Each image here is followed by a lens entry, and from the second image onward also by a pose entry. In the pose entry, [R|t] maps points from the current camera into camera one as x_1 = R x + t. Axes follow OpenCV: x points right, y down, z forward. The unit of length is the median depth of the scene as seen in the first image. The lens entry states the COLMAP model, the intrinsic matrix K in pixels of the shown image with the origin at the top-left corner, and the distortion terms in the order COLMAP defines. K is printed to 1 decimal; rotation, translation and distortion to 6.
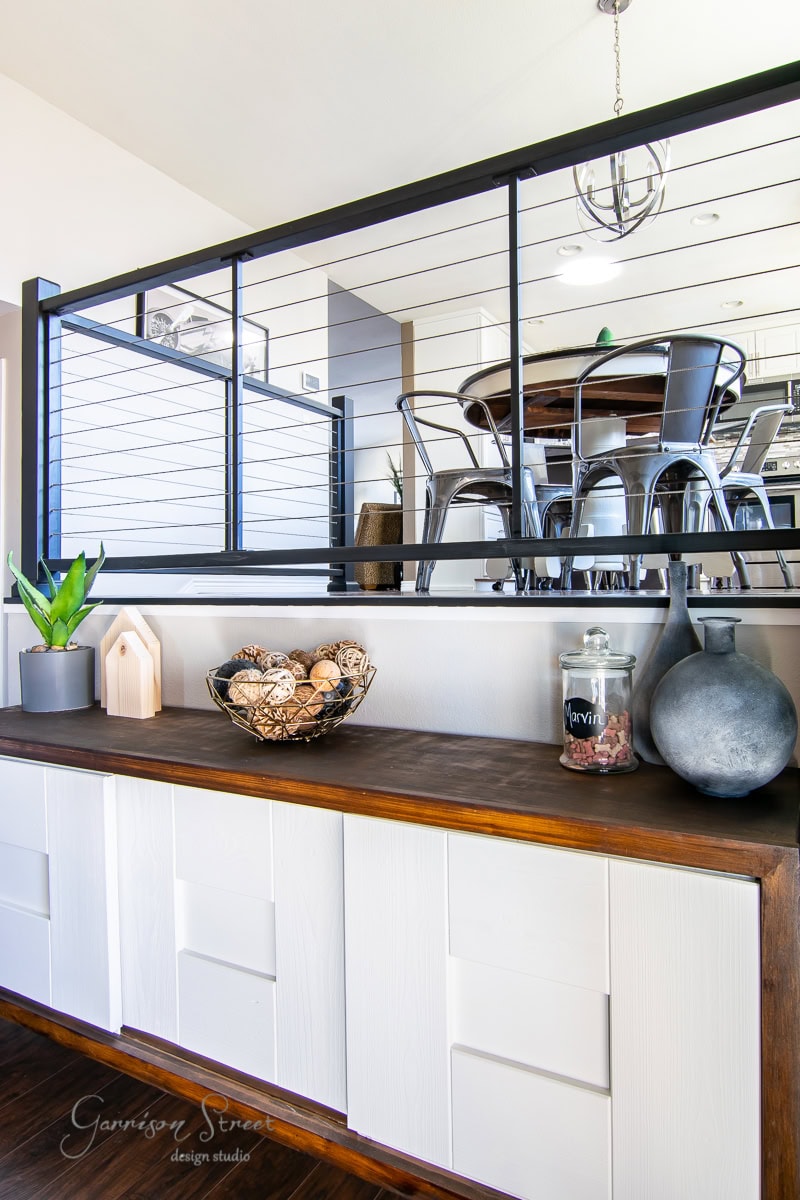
lens RADIAL K [[758.5, 0, 402.6], [0, 758.5, 590.0], [0, 0, 1]] dist [-0.008119, -0.008948]
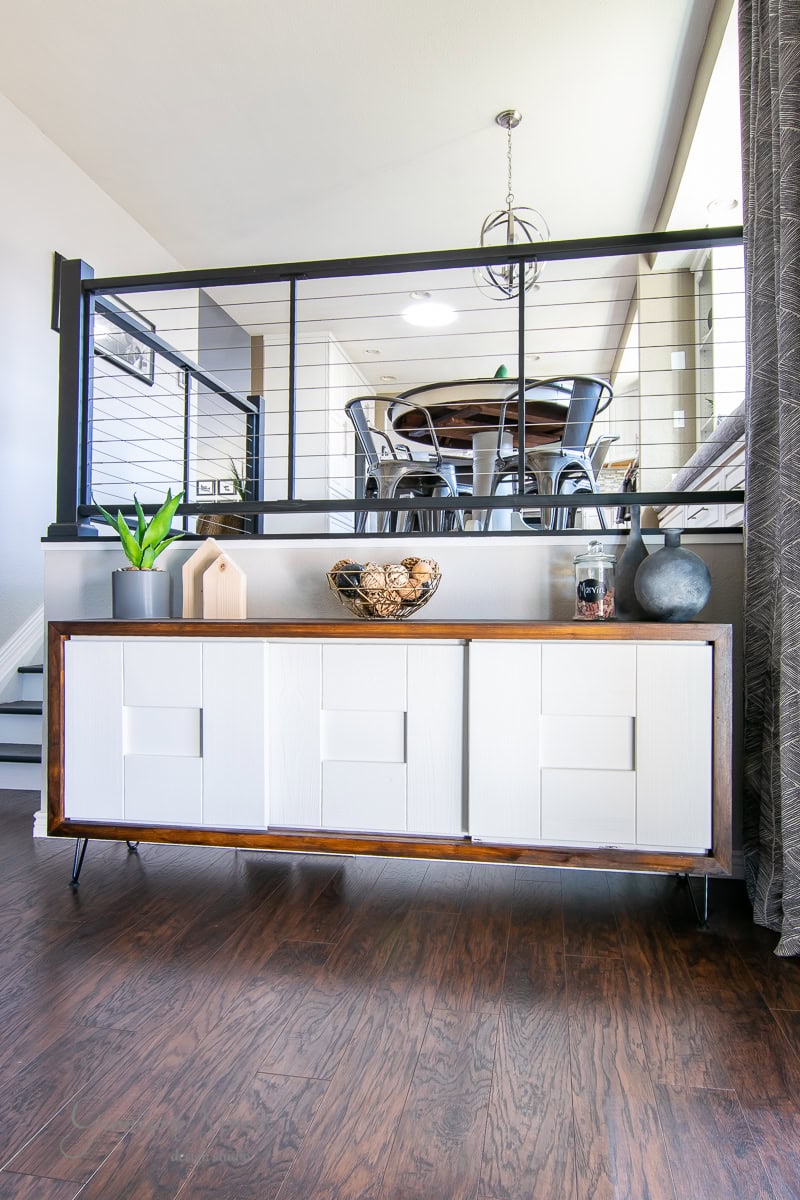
lens RADIAL K [[758.5, 0, 420.3], [0, 758.5, 620.7], [0, 0, 1]] dist [-0.008119, -0.008948]
pose [[0.941581, 0.012184, 0.336566, -0.399570], [-0.014005, 0.999897, 0.002983, 0.133475], [-0.336495, -0.007523, 0.941655, -0.278303]]
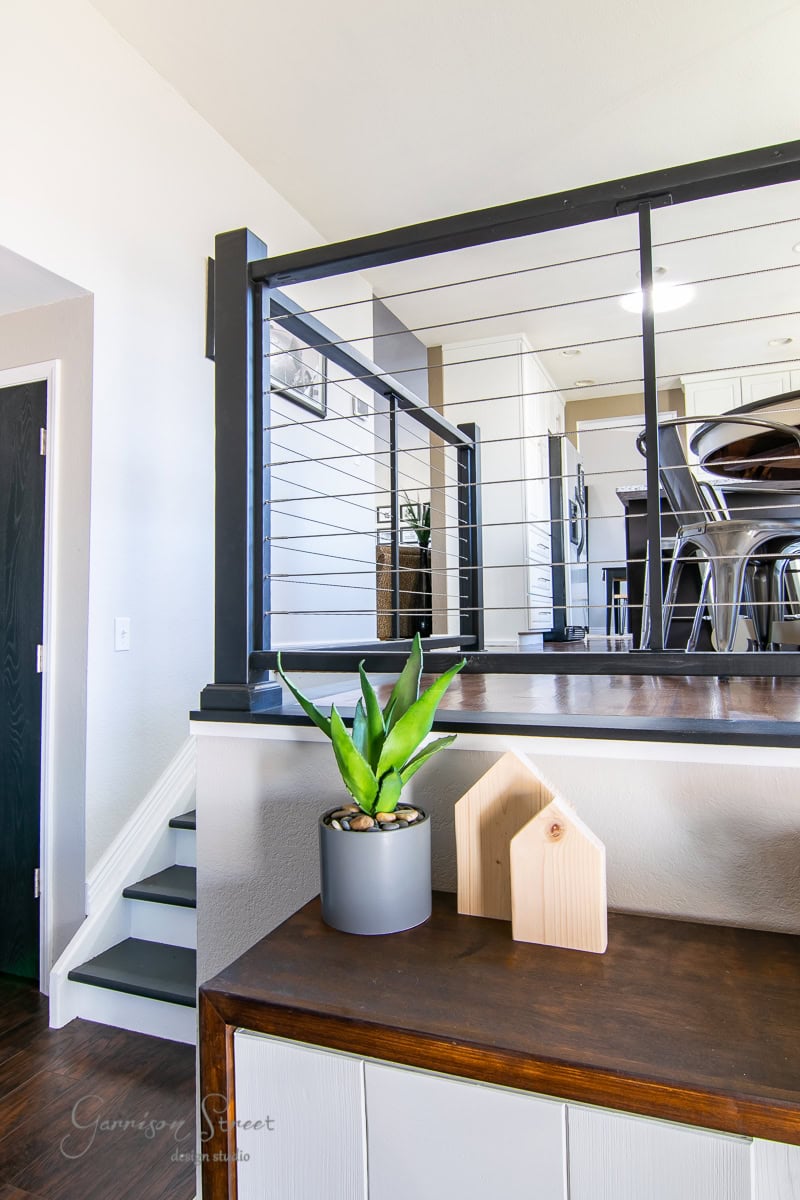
lens RADIAL K [[758.5, 0, 400.5], [0, 758.5, 604.1], [0, 0, 1]] dist [-0.008119, -0.008948]
pose [[0.991438, -0.003641, 0.130529, -0.464201], [0.007047, 0.999646, -0.025646, -0.068873], [-0.130390, 0.026347, 0.991113, 0.351203]]
